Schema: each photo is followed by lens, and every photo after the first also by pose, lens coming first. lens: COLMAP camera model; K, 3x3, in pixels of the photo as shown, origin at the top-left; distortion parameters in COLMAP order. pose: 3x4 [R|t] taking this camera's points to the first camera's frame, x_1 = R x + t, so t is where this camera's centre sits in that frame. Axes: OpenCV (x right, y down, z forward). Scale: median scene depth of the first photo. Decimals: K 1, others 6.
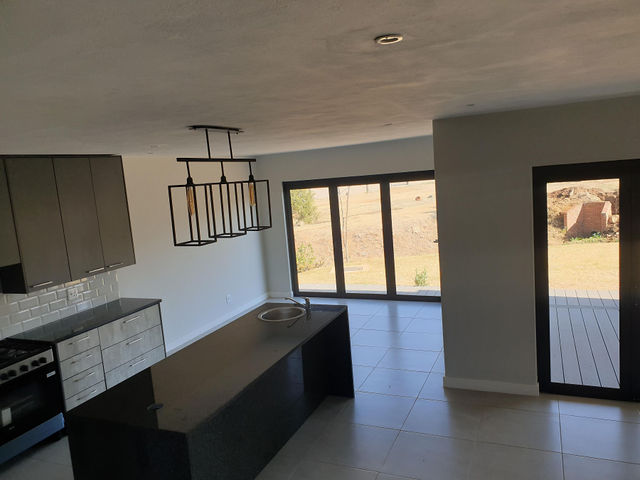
lens RADIAL K [[499.0, 0, 317.9], [0, 499.0, 237.1], [0, 0, 1]] dist [0.020319, -0.006575]
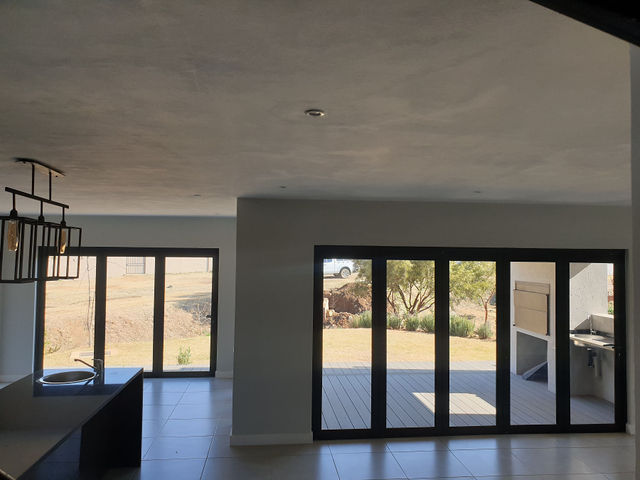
lens RADIAL K [[519.2, 0, 322.7], [0, 519.2, 240.6], [0, 0, 1]] dist [-0.001558, -0.005590]
pose [[0.843872, 0.112839, 0.524545, -0.209106], [-0.008038, 0.980184, -0.197925, 0.093280], [-0.536484, 0.162807, 0.828057, -0.070357]]
